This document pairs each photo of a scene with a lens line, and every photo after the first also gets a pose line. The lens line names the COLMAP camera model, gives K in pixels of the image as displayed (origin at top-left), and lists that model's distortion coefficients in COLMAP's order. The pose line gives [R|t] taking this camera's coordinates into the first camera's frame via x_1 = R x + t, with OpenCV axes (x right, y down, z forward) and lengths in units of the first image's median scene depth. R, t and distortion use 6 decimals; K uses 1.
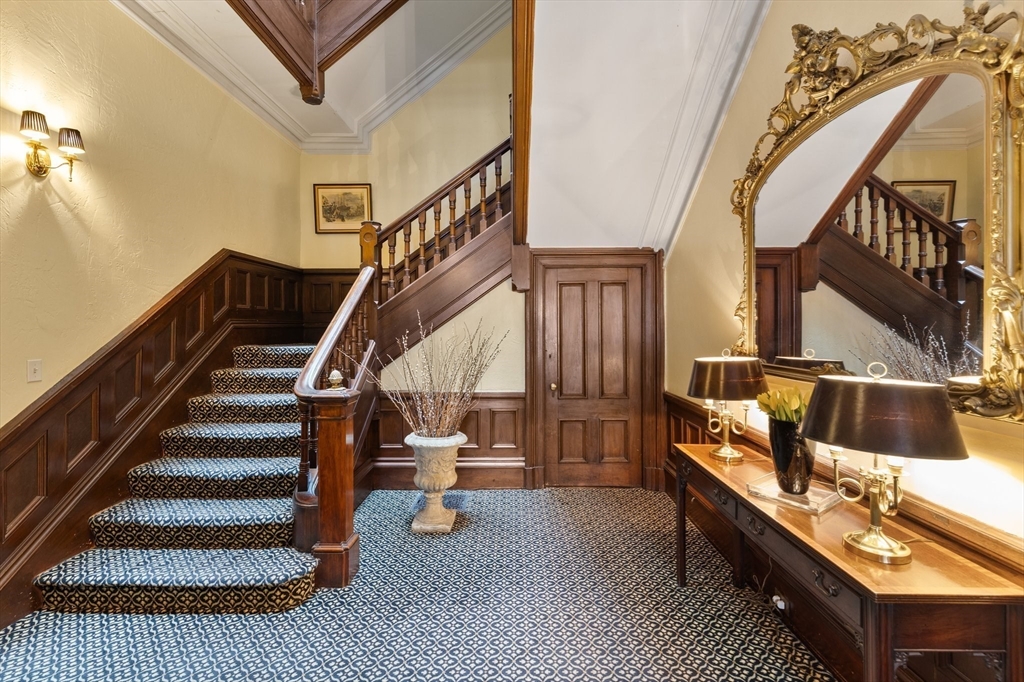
lens RADIAL K [[439.5, 0, 515.4], [0, 439.5, 338.5], [0, 0, 1]] dist [-0.000713, 0.000143]
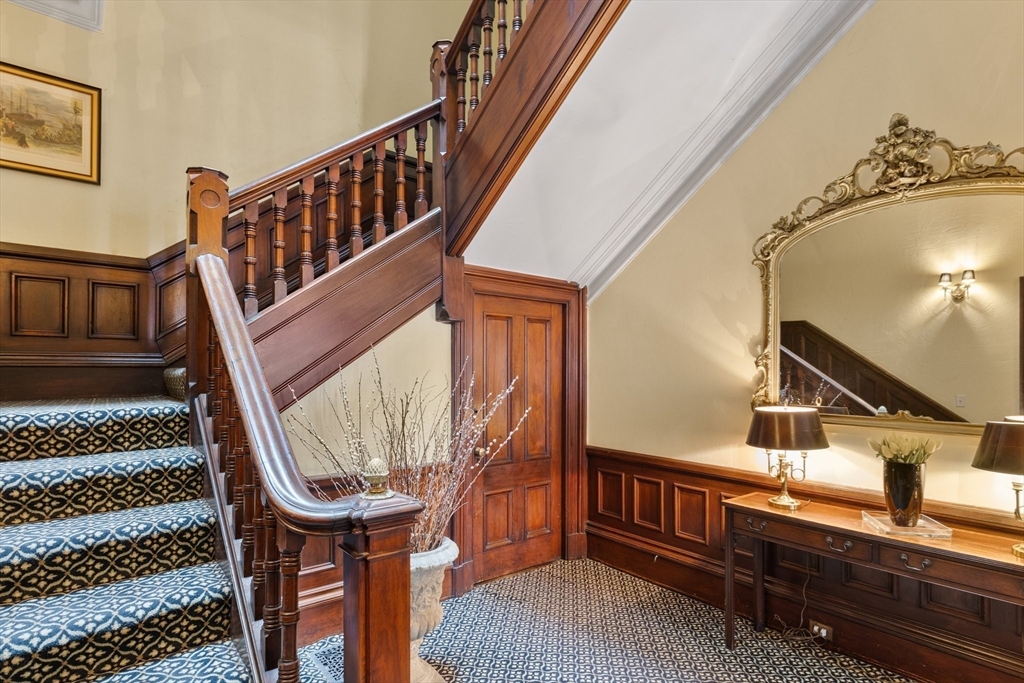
lens RADIAL K [[521.0, 0, 512.1], [0, 521.0, 380.3], [0, 0, 1]] dist [-0.003101, -0.000270]
pose [[0.763168, -0.000429, 0.646199, -0.456889], [0.001424, 0.999998, -0.001018, -0.011604], [-0.646198, 0.001697, 0.763168, 0.286464]]
